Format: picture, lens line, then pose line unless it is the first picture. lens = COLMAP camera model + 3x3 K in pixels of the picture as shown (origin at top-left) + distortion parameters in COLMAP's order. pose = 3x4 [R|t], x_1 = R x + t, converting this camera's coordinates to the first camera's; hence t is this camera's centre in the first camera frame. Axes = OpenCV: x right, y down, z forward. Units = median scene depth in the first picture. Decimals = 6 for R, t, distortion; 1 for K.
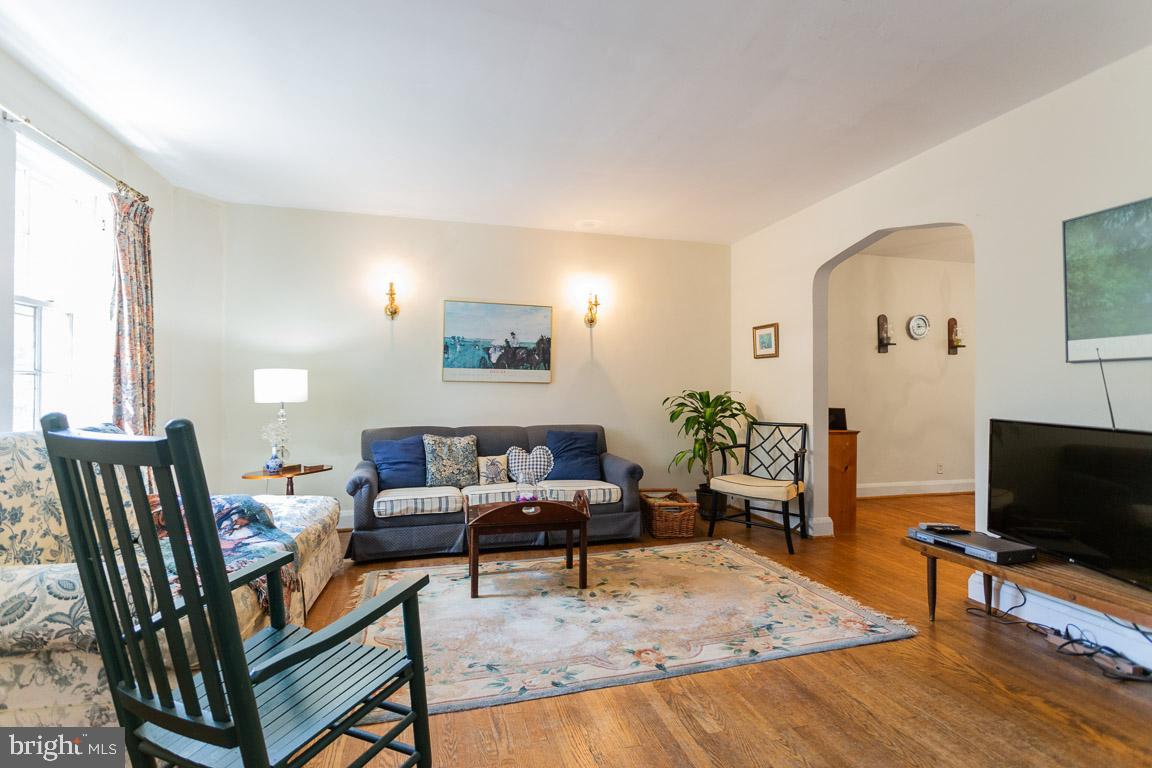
lens RADIAL K [[561.9, 0, 569.1], [0, 561.9, 383.5], [0, 0, 1]] dist [0.006557, 0.003088]
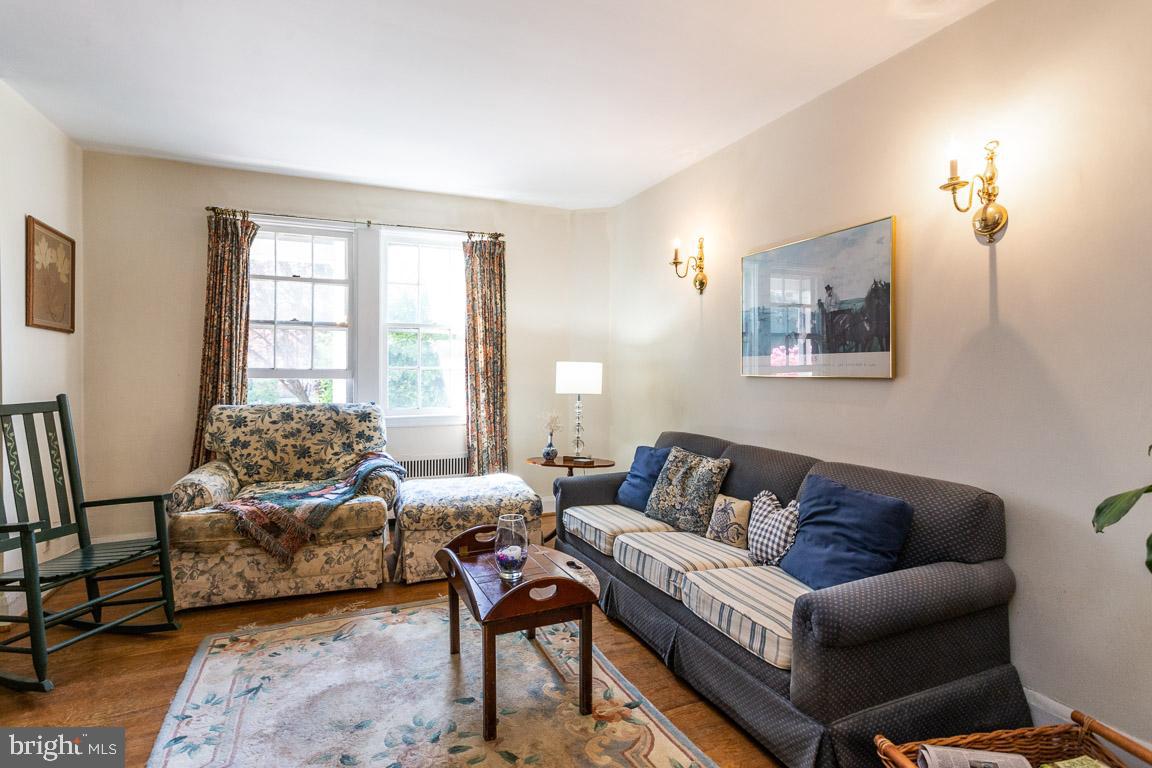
lens RADIAL K [[561.9, 0, 563.9], [0, 561.9, 386.7], [0, 0, 1]] dist [0.006557, 0.003088]
pose [[0.133182, 0.029485, -0.990653, 0.441272], [0.001369, 0.999551, 0.029933, -0.010535], [0.991091, -0.005343, 0.133082, 0.733874]]
